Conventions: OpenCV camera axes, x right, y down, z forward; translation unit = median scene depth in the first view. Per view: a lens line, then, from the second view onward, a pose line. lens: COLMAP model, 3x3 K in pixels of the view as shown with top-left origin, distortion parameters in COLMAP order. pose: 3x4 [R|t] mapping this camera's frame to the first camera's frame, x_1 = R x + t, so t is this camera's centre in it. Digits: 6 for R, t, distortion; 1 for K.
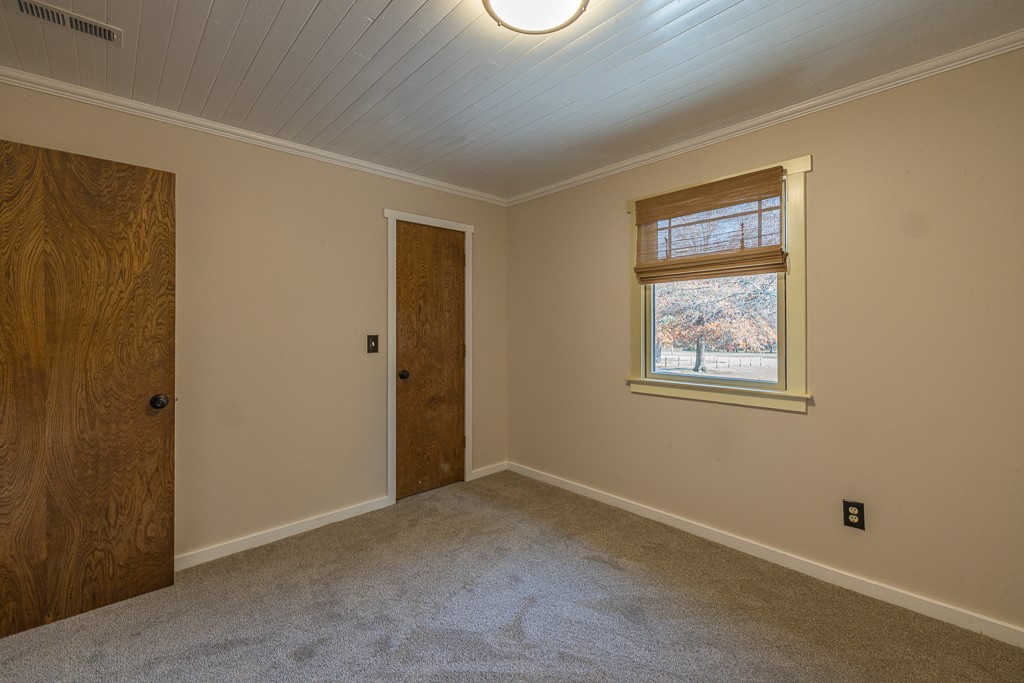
lens RADIAL K [[439.8, 0, 510.5], [0, 439.8, 337.6], [0, 0, 1]] dist [0.003713, -0.000173]
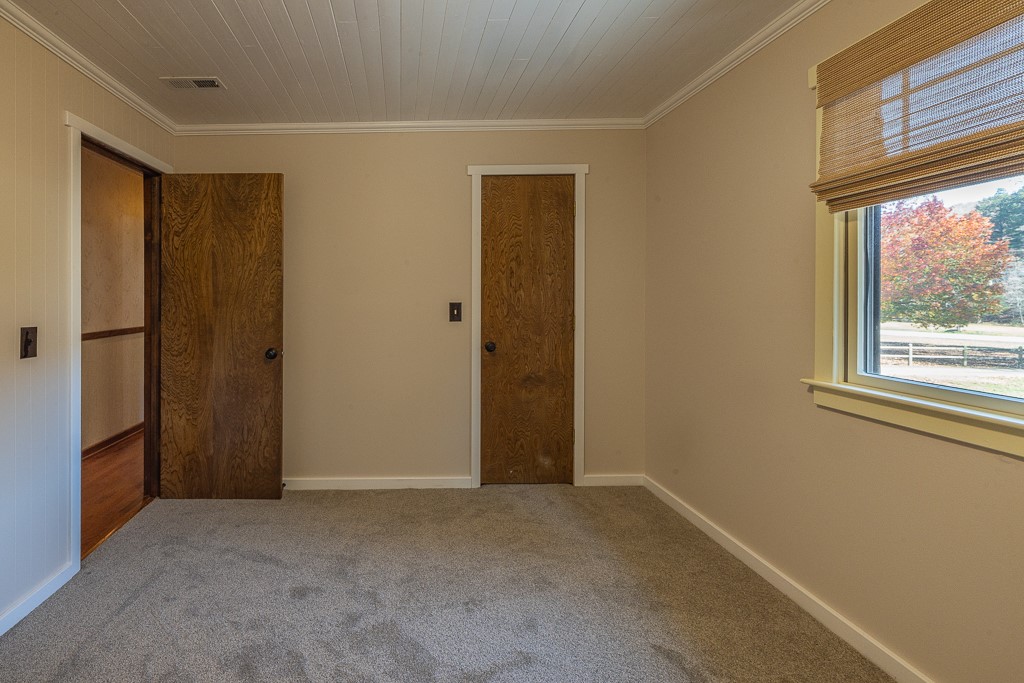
lens RADIAL K [[484.5, 0, 502.3], [0, 484.5, 308.9], [0, 0, 1]] dist [0.001448, -0.000478]
pose [[0.725870, 0.010614, -0.687749, 0.485670], [-0.008028, 0.999944, 0.006960, -0.000166], [0.687785, 0.000469, 0.725915, 0.321517]]
